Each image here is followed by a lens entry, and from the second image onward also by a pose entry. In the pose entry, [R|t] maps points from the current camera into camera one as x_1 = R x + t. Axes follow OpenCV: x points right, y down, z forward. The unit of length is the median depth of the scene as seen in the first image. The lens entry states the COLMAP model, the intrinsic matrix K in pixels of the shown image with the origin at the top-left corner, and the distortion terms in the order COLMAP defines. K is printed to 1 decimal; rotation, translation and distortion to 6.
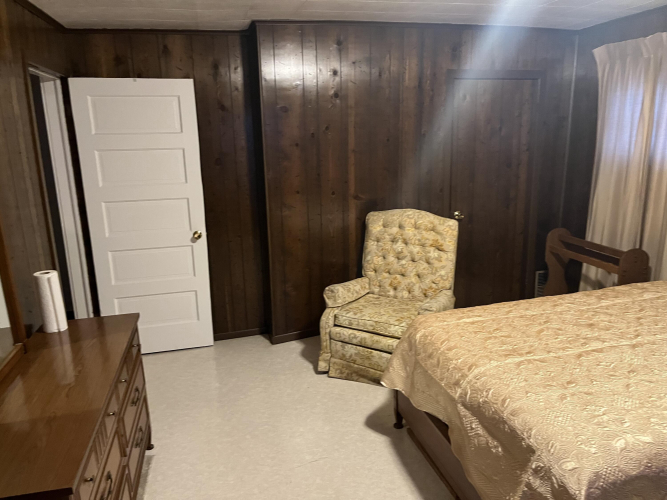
lens RADIAL K [[501.0, 0, 333.5], [0, 501.0, 250.0], [0, 0, 1]] dist [0.058366, -0.077652]
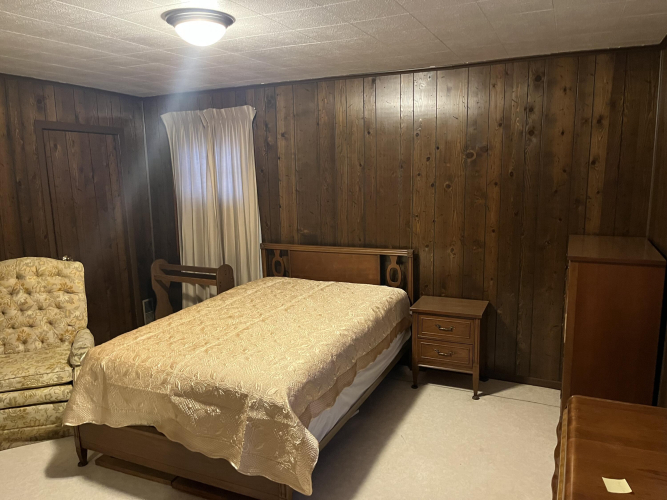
lens RADIAL K [[501.0, 0, 333.5], [0, 501.0, 250.0], [0, 0, 1]] dist [0.058366, -0.077652]
pose [[0.628882, -0.113953, 0.769105, -0.233841], [0.183862, 0.982941, -0.004705, 0.018376], [-0.755448, 0.144368, 0.639106, -0.078336]]
